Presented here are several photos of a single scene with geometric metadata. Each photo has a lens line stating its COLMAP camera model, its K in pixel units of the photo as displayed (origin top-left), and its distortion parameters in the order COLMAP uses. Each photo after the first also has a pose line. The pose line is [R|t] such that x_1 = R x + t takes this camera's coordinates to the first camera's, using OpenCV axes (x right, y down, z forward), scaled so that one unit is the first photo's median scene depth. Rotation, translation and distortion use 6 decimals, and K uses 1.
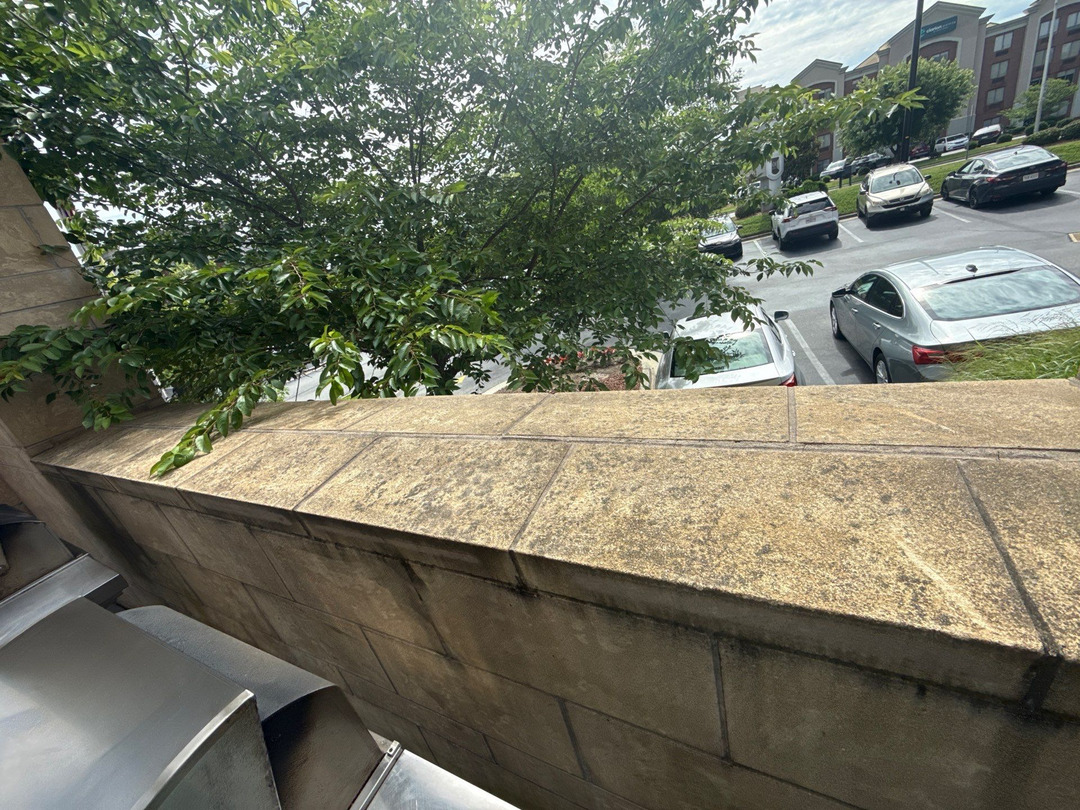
lens RADIAL K [[429.2, 0, 540.8], [0, 429.2, 404.4], [0, 0, 1]] dist [-0.000392, -0.000122]
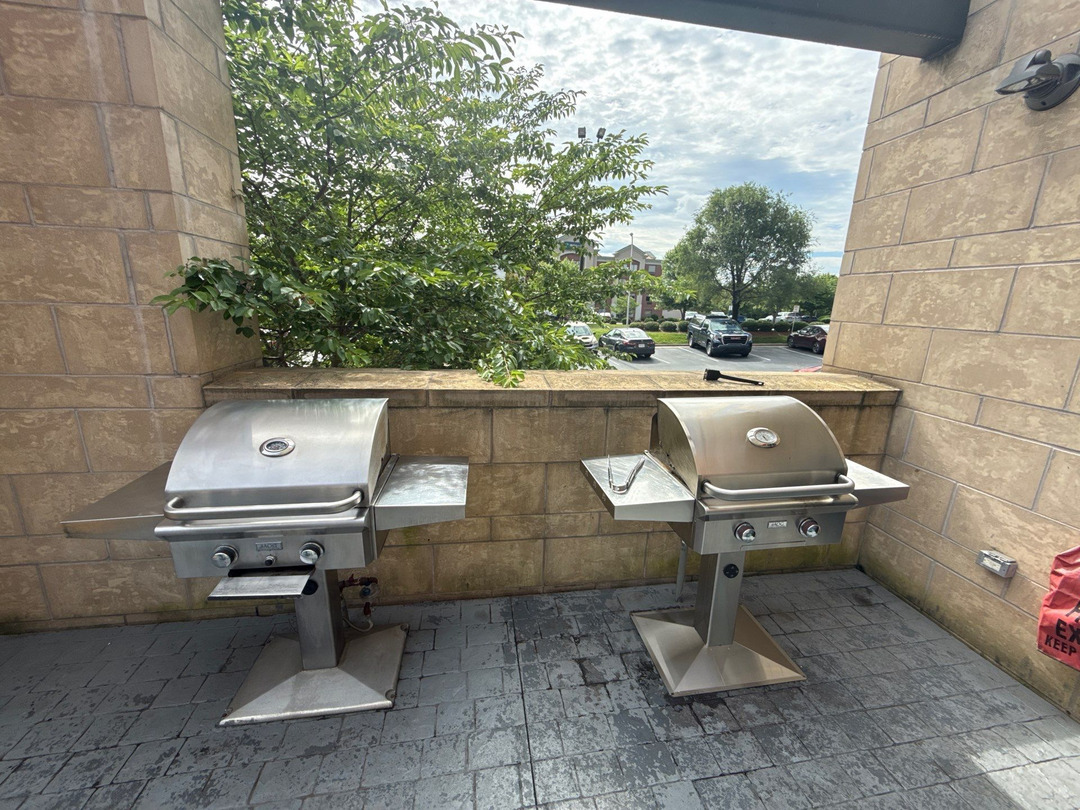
lens RADIAL K [[429.2, 0, 540.8], [0, 429.2, 404.4], [0, 0, 1]] dist [-0.000392, -0.000122]
pose [[0.787644, 0.107545, 0.606672, -0.202221], [0.034579, 0.975381, -0.217801, 0.062796], [-0.615159, 0.192528, 0.764534, -0.027207]]
